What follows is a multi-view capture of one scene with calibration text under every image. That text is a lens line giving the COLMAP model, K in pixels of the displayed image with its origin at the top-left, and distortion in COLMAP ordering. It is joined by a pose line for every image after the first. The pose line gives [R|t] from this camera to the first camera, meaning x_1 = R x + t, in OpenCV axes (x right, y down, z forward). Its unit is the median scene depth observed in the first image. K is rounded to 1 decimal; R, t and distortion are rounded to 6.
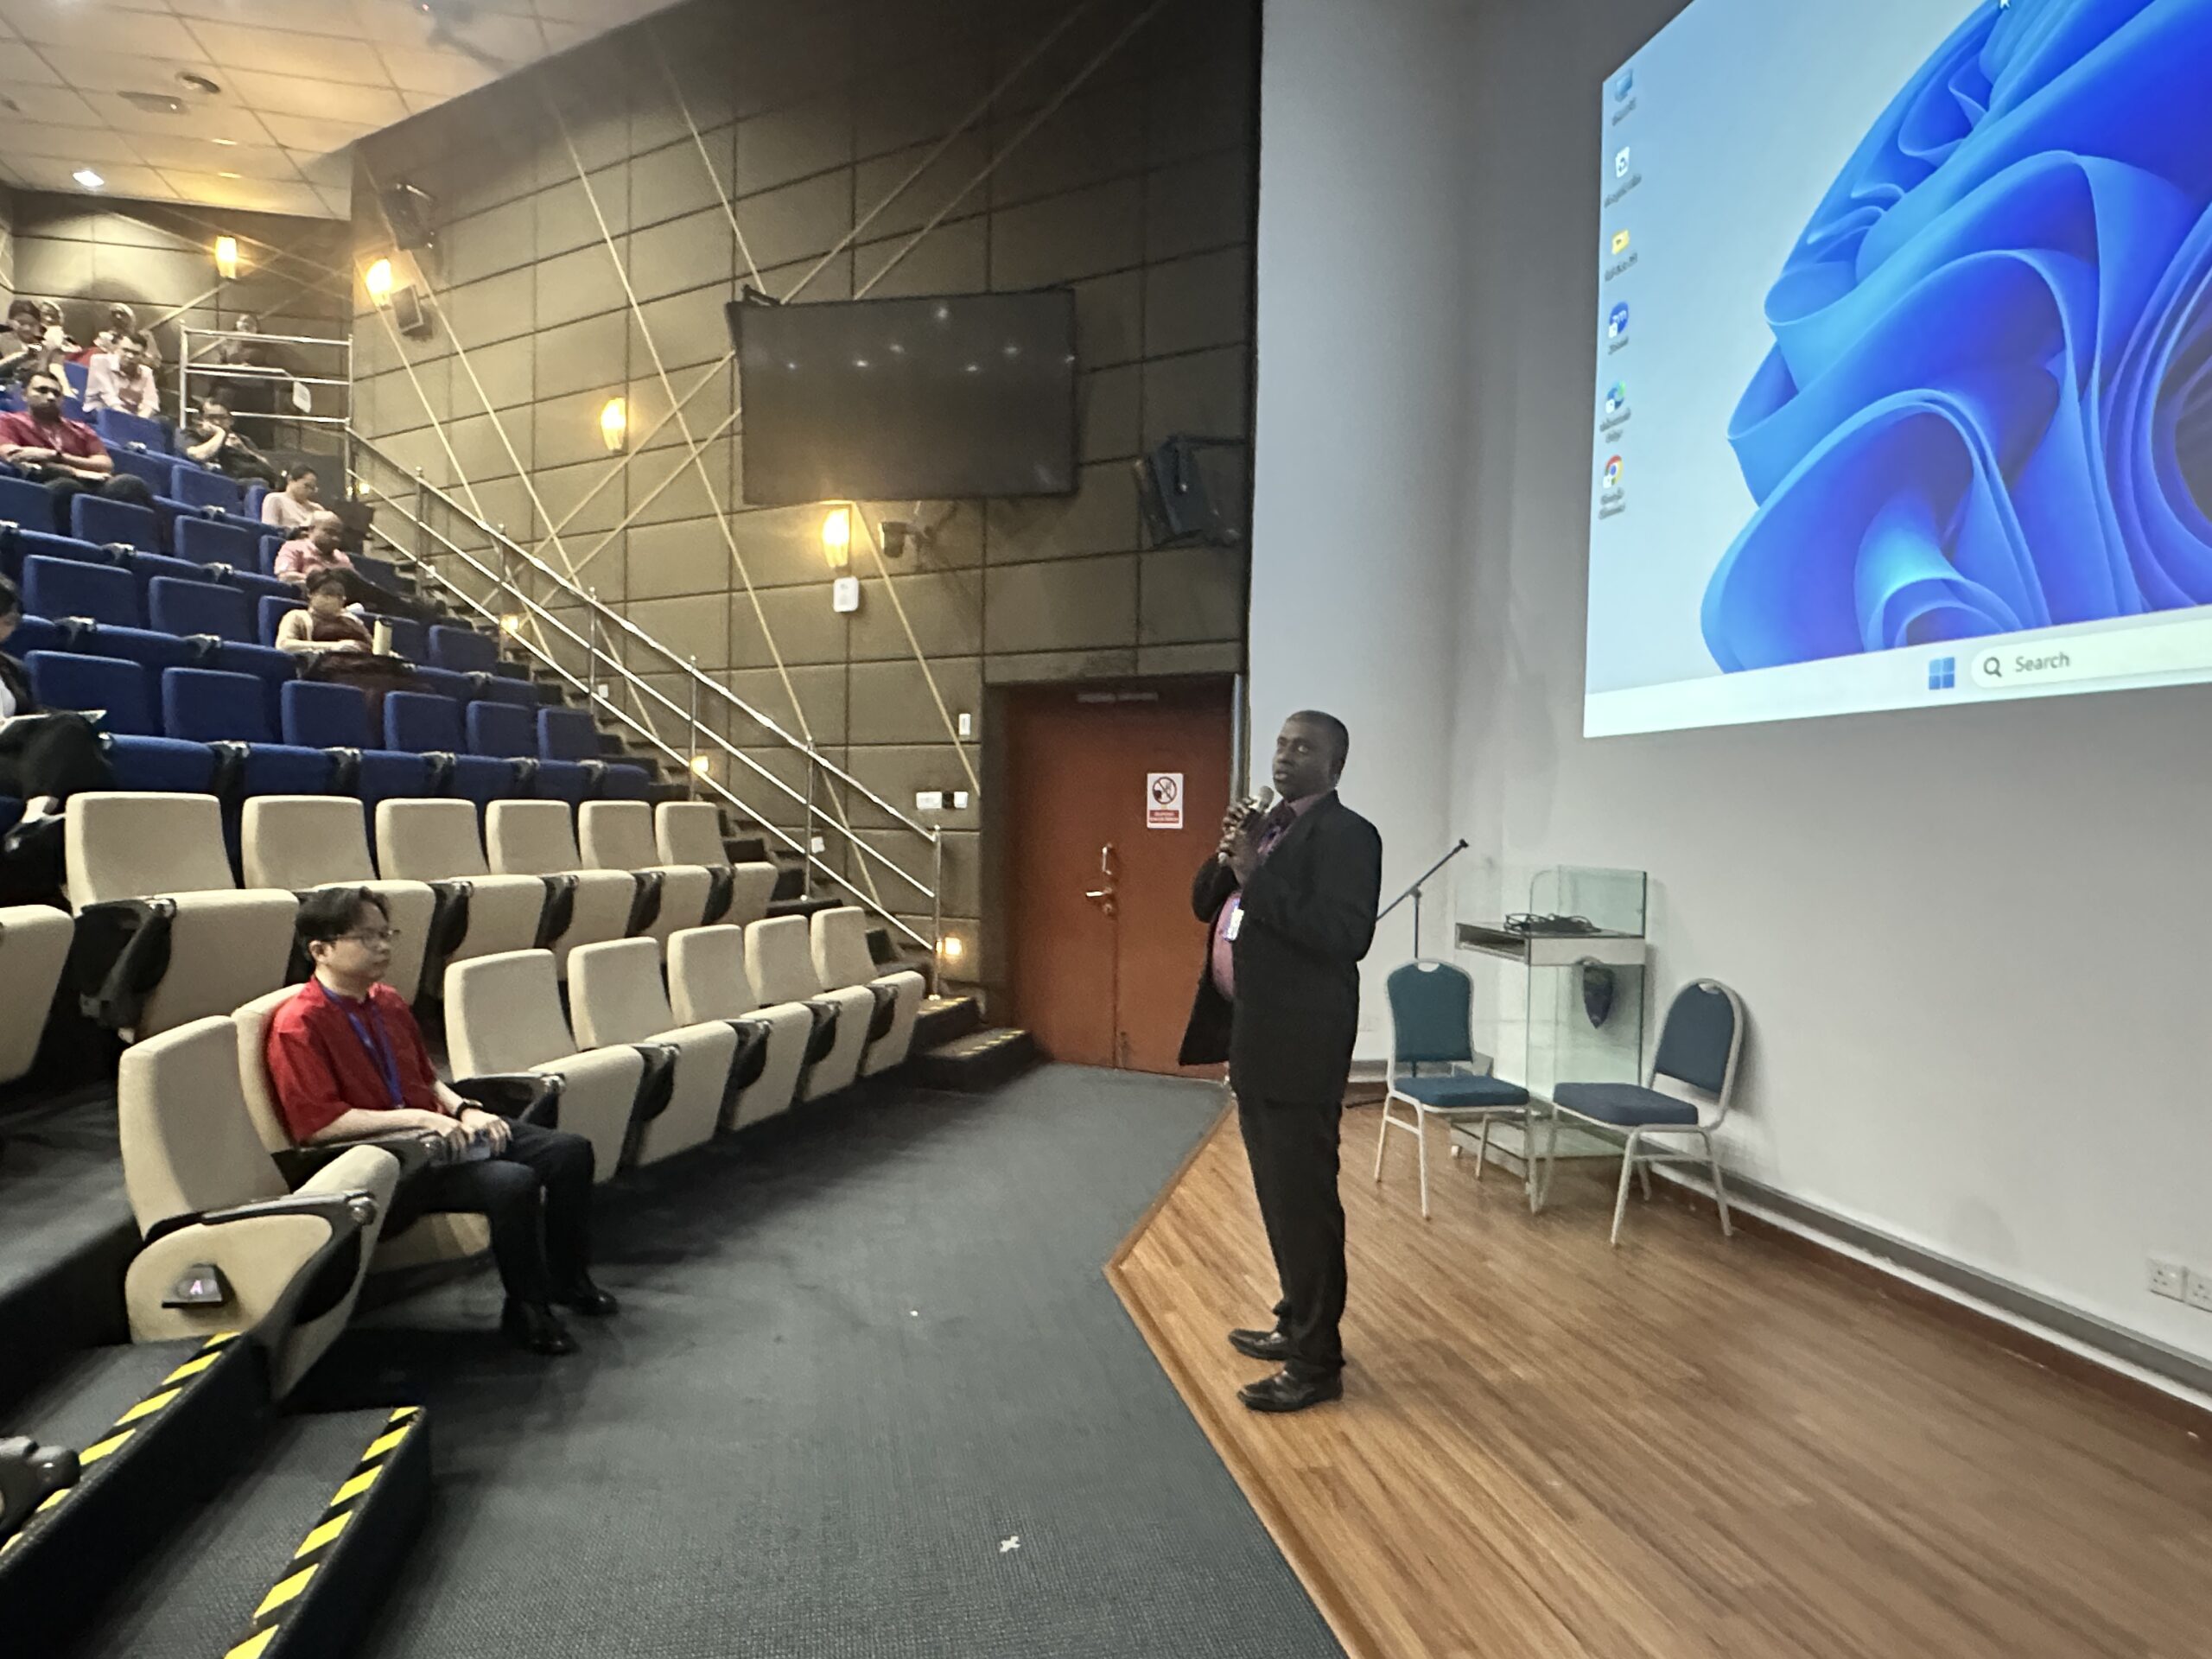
lens RADIAL K [[1299.6, 0, 1096.3], [0, 1299.6, 826.6], [0, 0, 1]] dist [-0.000664, 0.002398]
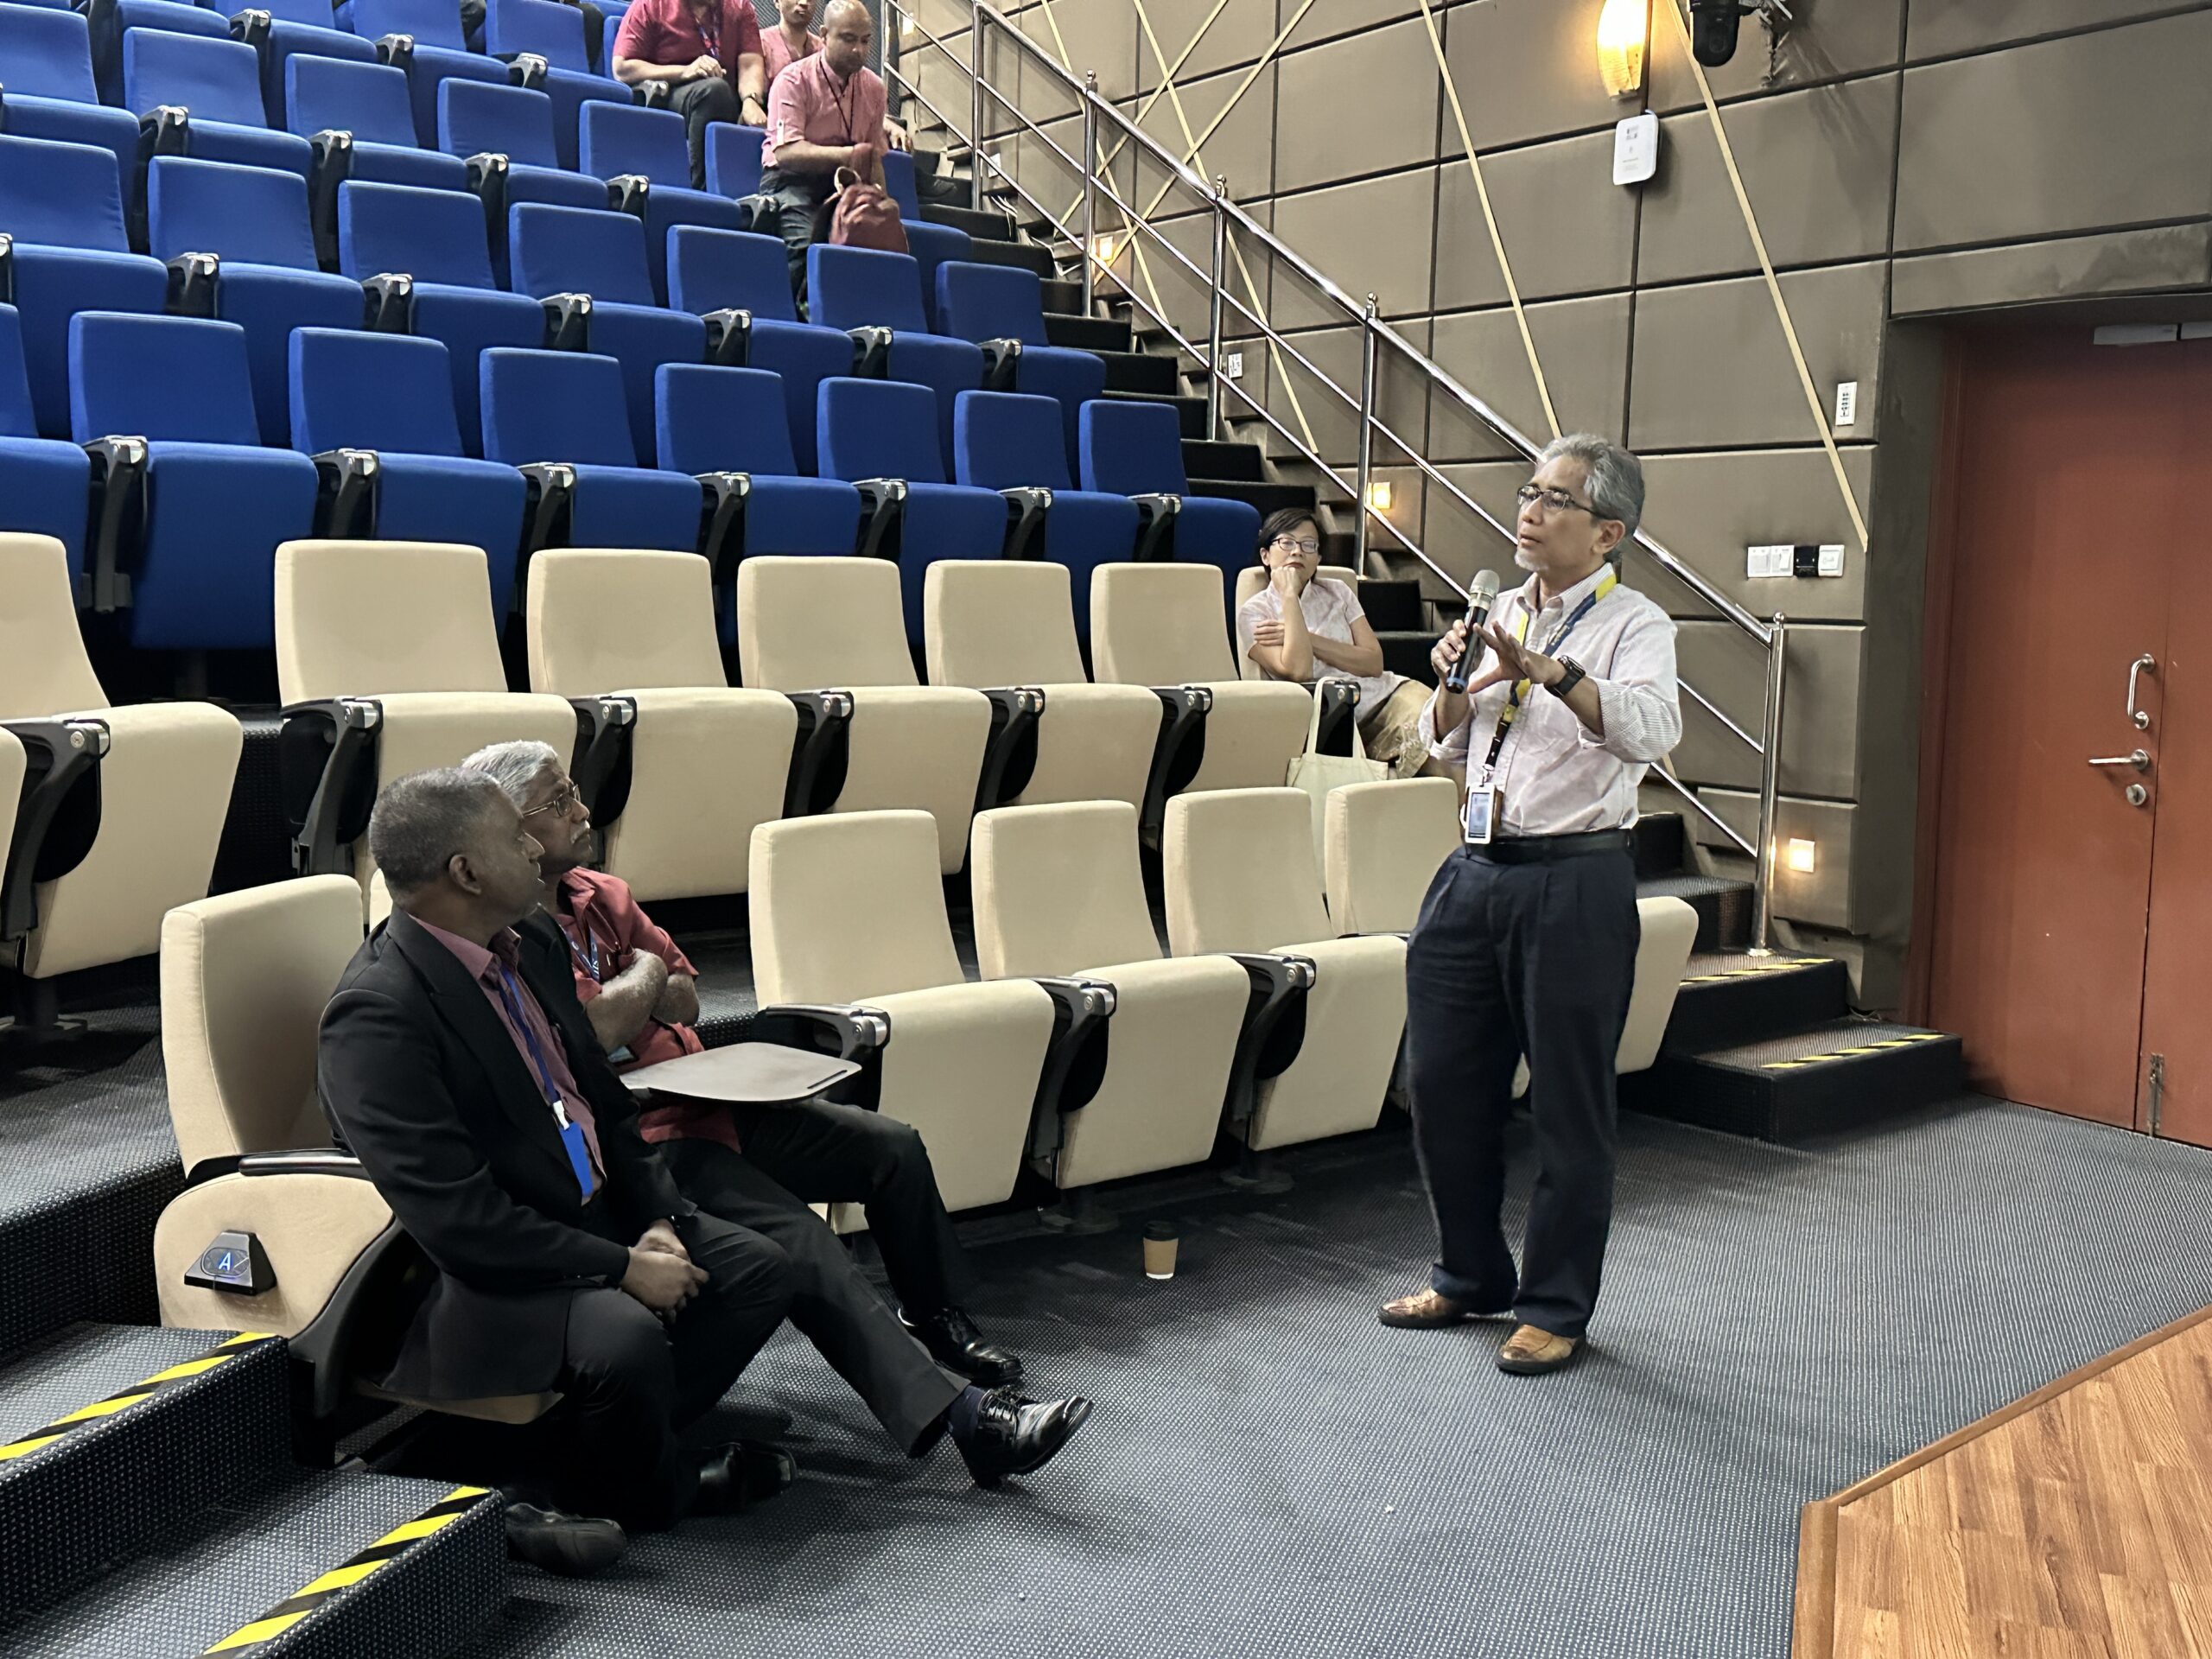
lens RADIAL K [[2479.2, 0, 1109.1], [0, 2479.2, 880.1], [0, 0, 1]] dist [0.091361, -0.007038]
pose [[0.877895, 0.063073, -0.474682, 0.113397], [-0.013740, 0.994197, 0.106692, 0.002532], [0.478657, -0.087143, 0.873667, 0.028247]]
